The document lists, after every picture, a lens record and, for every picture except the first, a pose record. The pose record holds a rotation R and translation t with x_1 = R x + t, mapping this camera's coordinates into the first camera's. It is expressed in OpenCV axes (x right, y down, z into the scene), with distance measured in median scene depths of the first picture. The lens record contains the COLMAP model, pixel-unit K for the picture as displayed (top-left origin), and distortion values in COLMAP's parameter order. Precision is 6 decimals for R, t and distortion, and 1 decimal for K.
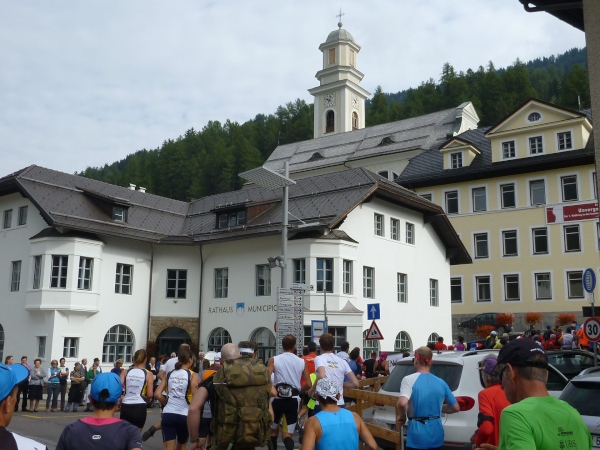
lens RADIAL K [[603.1, 0, 299.1], [0, 603.1, 225.9], [0, 0, 1]] dist [0.005186, 0.000000]
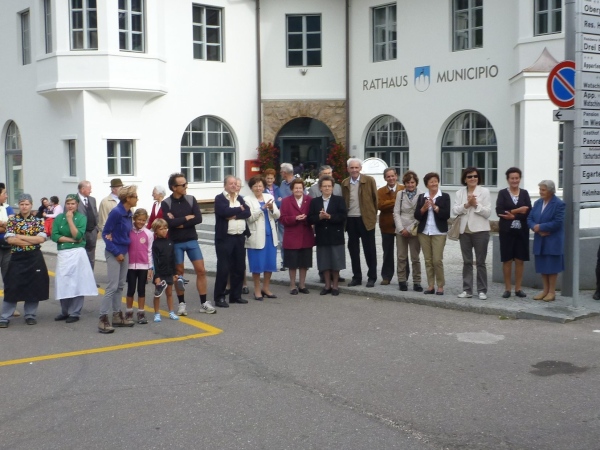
lens RADIAL K [[603.1, 0, 300.0], [0, 603.1, 225.8], [0, 0, 1]] dist [0.005186, 0.000000]
pose [[0.969414, 0.000592, -0.245431, -0.073190], [0.075317, 0.951029, 0.299785, 0.096061], [0.233590, -0.309101, 0.921896, 0.454994]]
